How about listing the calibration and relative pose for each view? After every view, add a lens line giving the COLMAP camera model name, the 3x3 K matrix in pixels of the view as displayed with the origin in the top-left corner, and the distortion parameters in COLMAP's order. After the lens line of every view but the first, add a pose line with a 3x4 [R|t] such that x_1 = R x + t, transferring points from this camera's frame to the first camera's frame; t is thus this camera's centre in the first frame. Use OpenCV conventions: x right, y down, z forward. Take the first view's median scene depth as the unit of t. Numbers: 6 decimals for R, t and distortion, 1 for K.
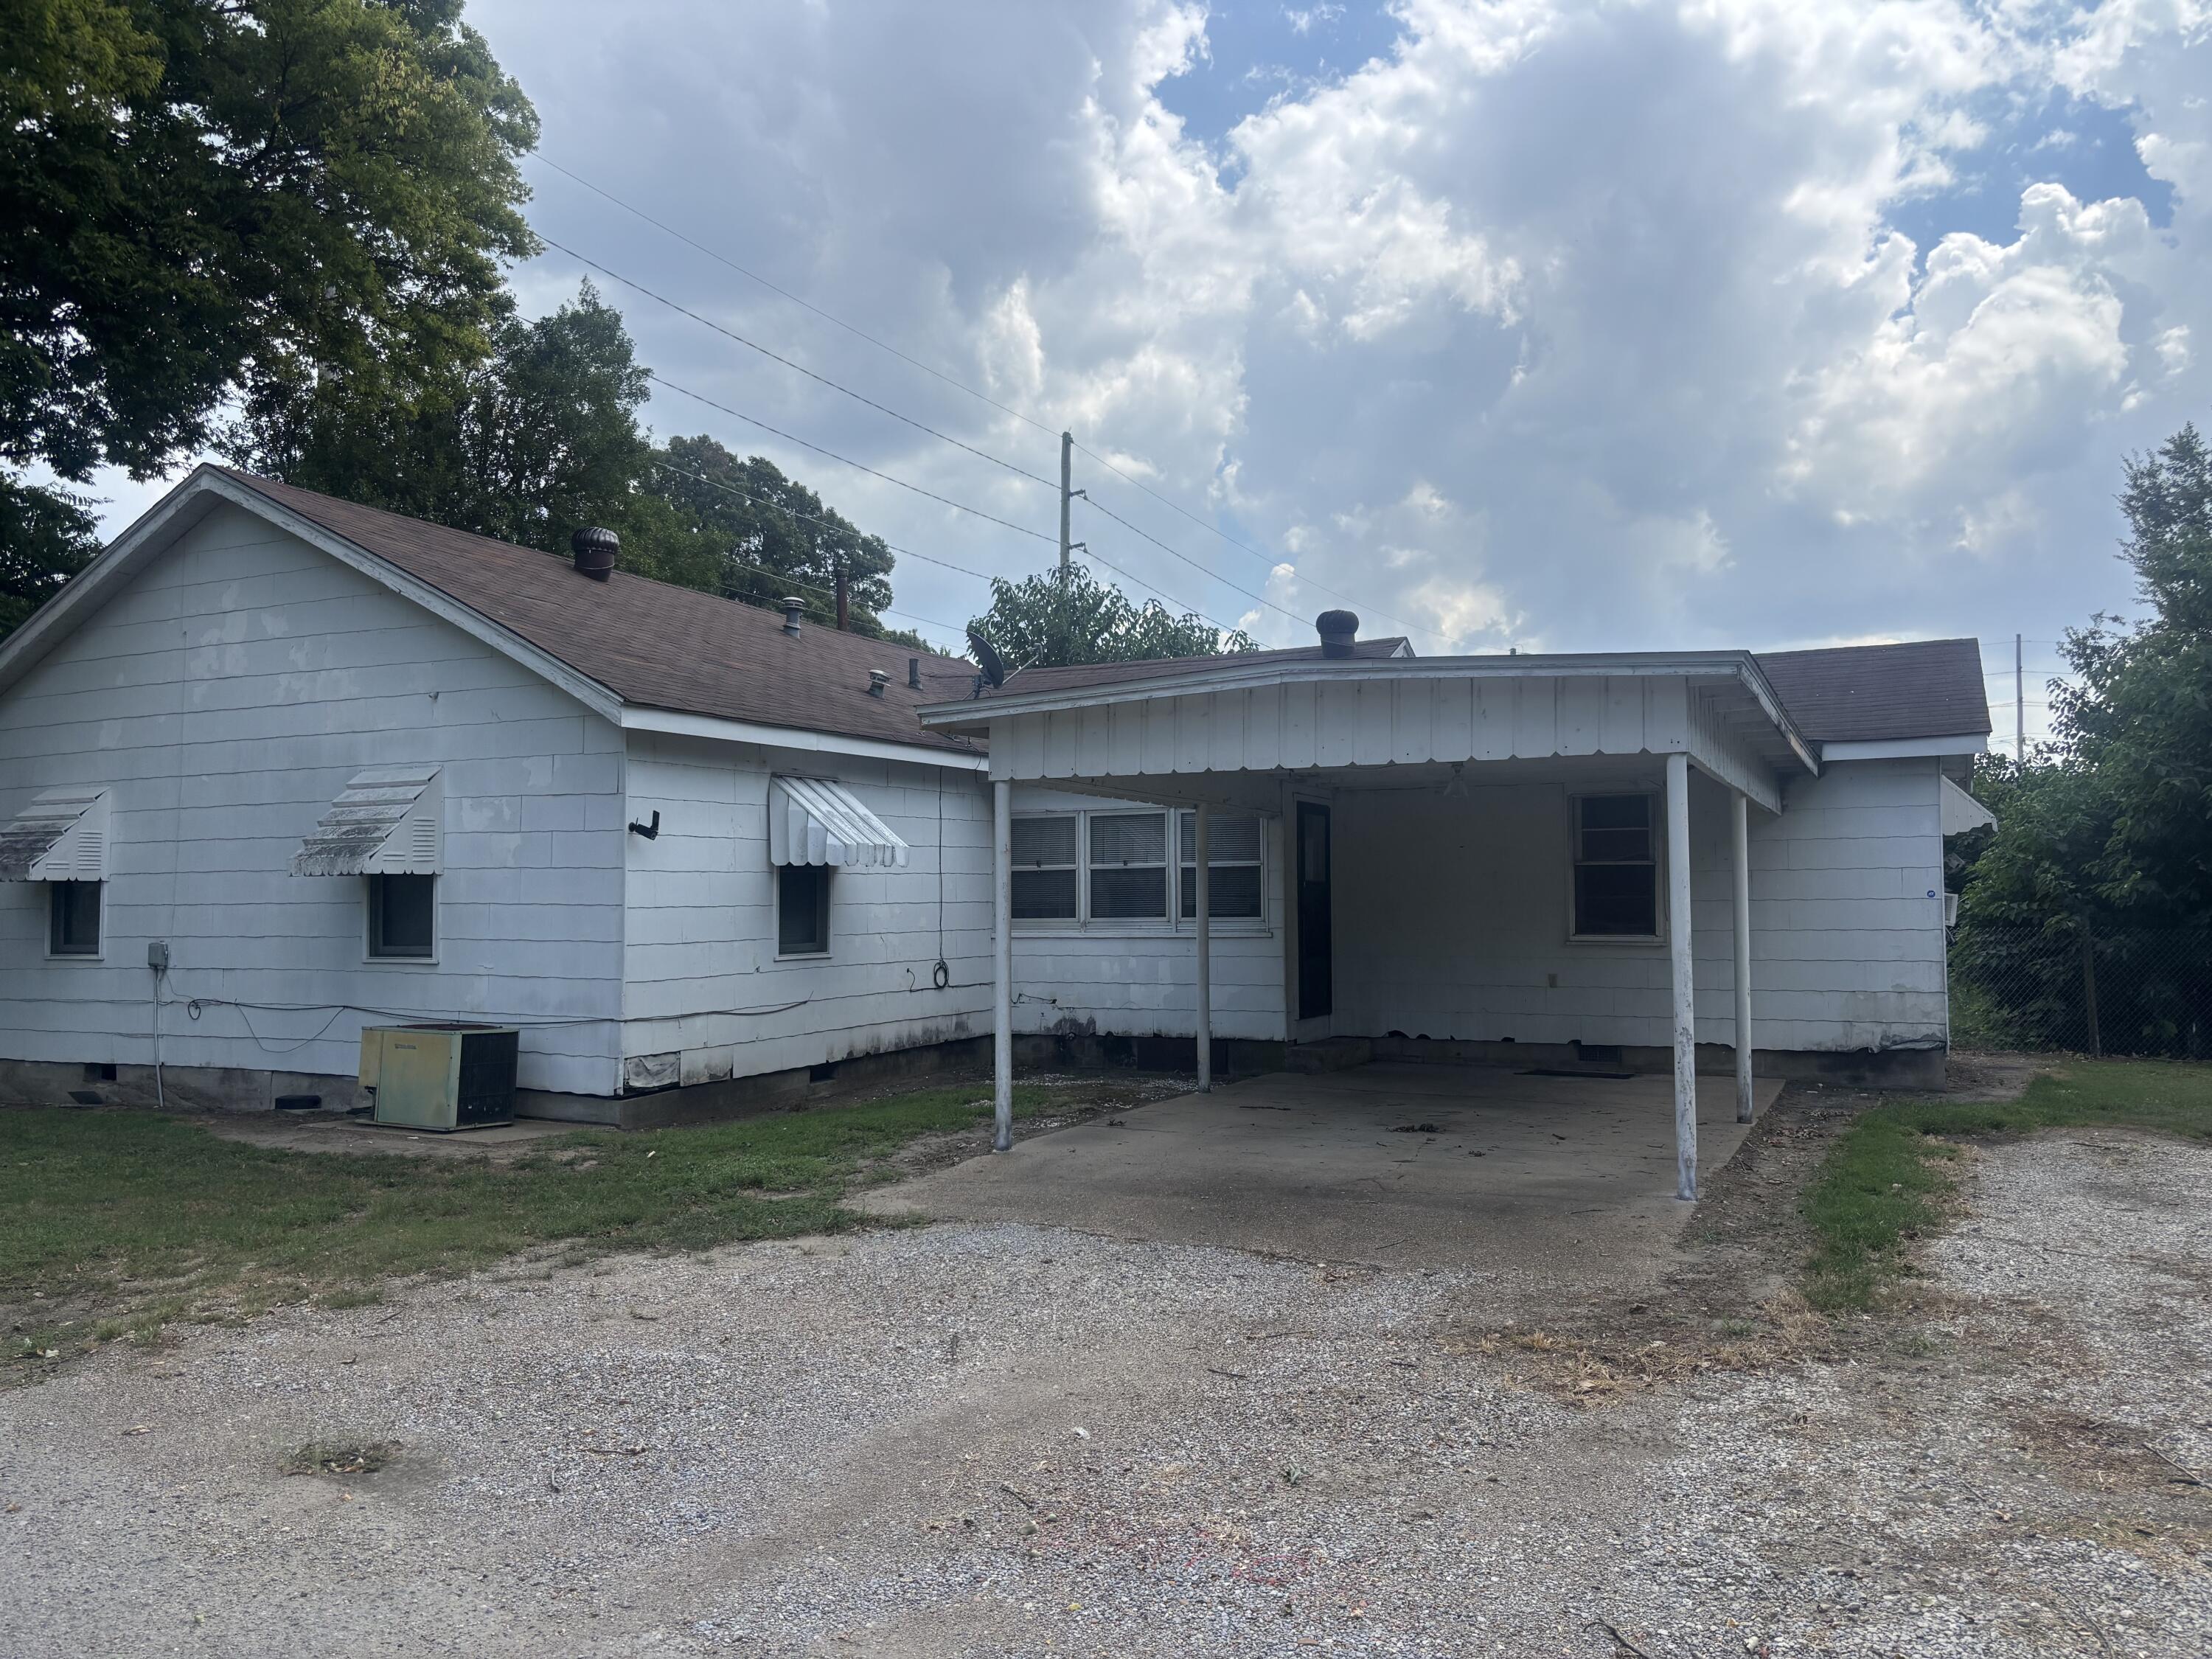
lens RADIAL K [[1669.1, 0, 1142.6], [0, 1669.1, 800.8], [0, 0, 1]] dist [0.066071, -0.078631]
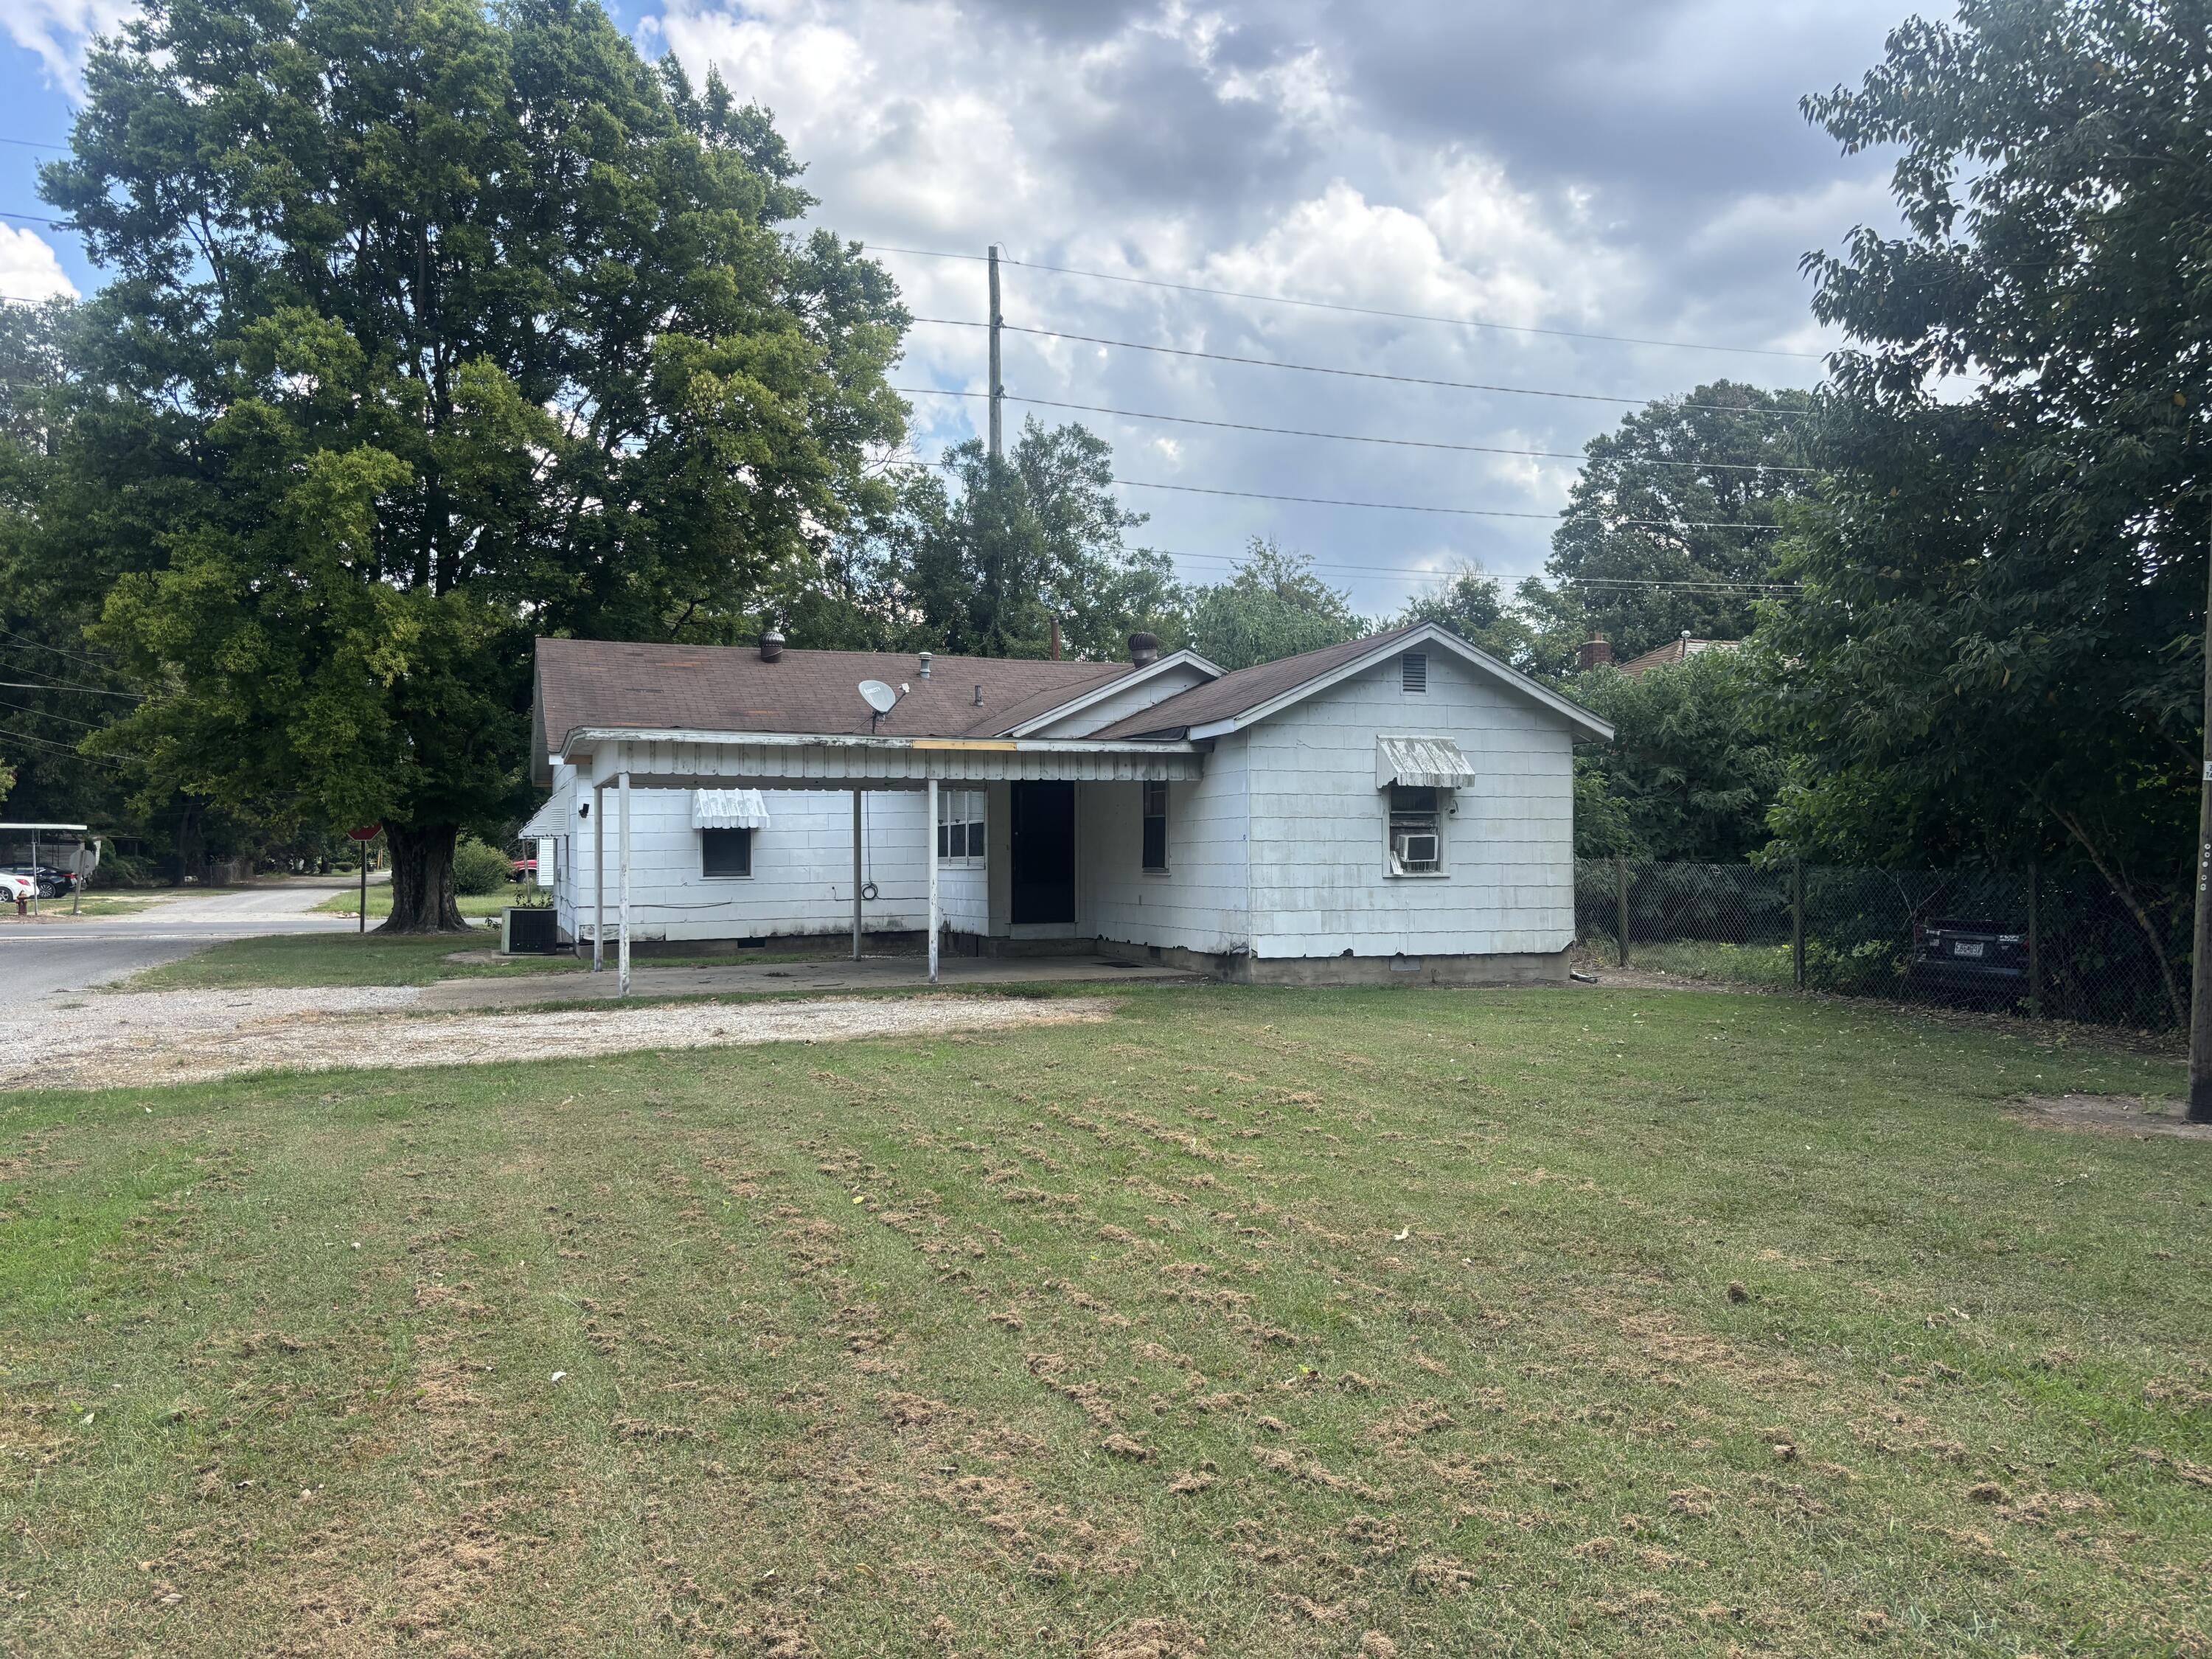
lens RADIAL K [[1671.9, 0, 1090.7], [0, 1671.9, 840.0], [0, 0, 1]] dist [0.128204, -0.354482]
pose [[0.707937, -0.008449, -0.706225, 1.185674], [0.050632, 0.997963, 0.038815, 0.001283], [0.704458, -0.063237, 0.706923, -0.004990]]
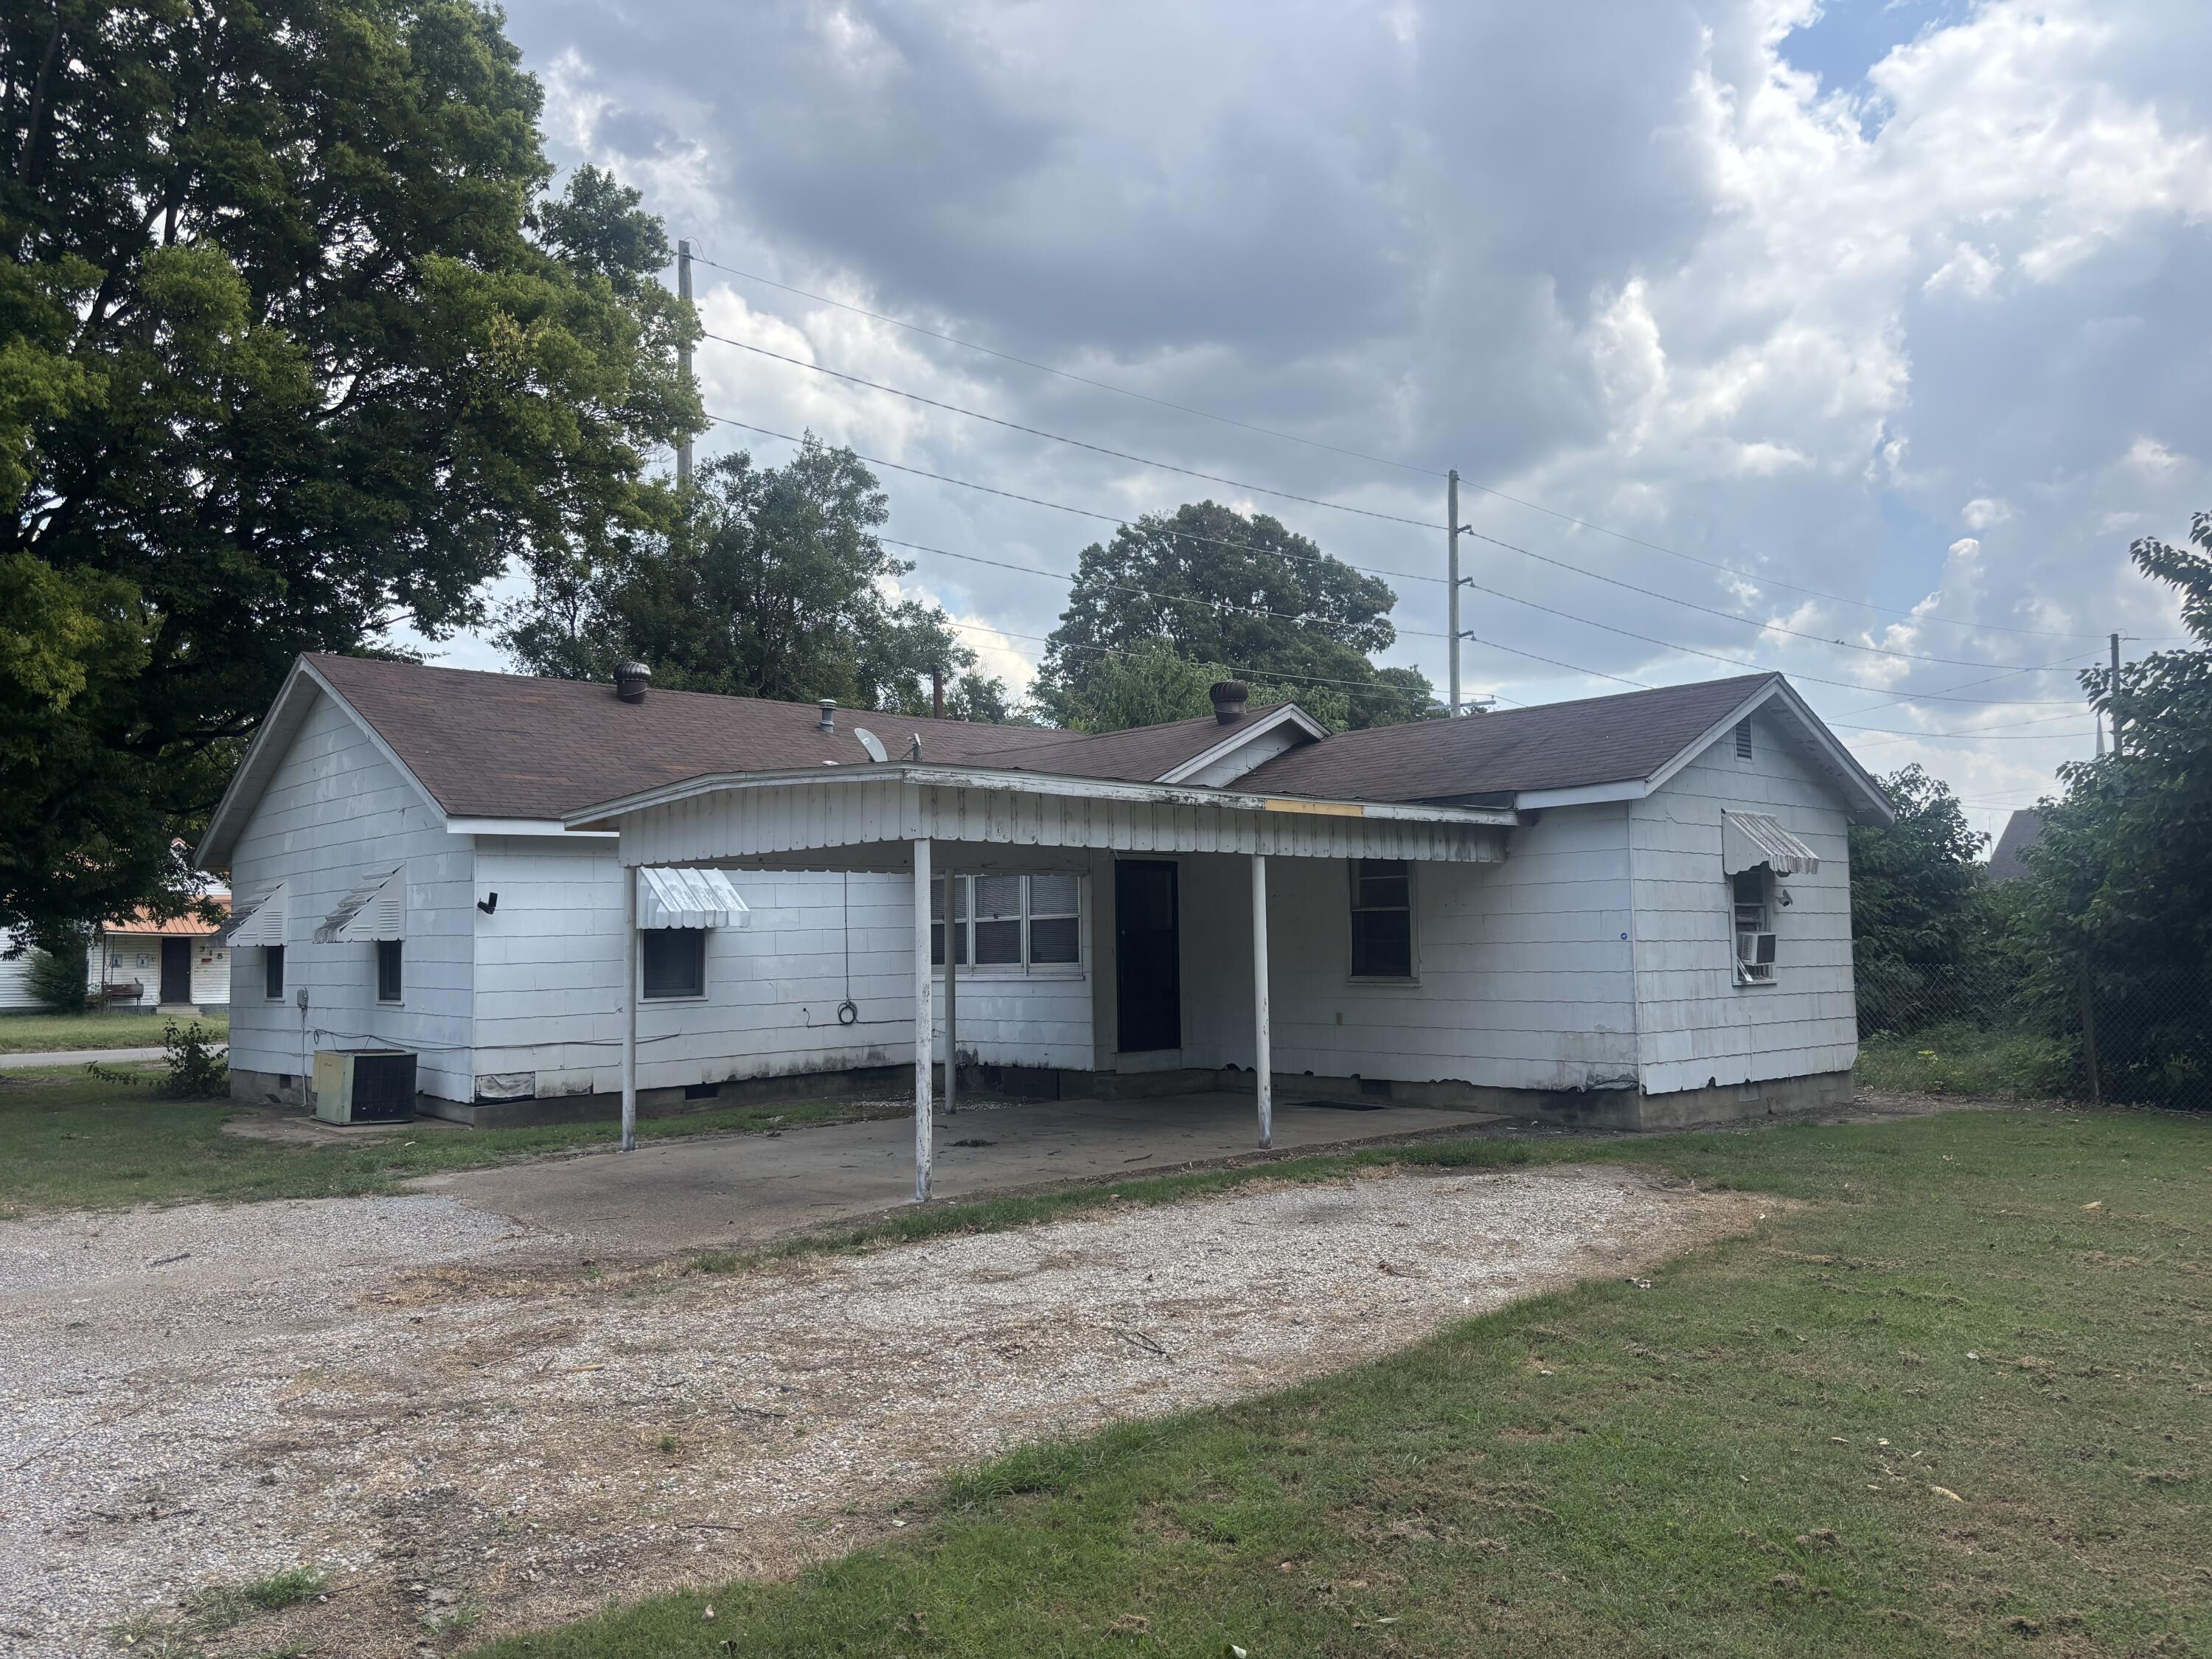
lens RADIAL K [[1673.3, 0, 1114.6], [0, 1673.3, 831.6], [0, 0, 1]] dist [0.060806, -0.071842]
pose [[0.921219, -0.039060, -0.387079, 0.527421], [0.039214, 0.999203, -0.007502, -0.010005], [0.387063, -0.008268, 0.922016, -0.039663]]
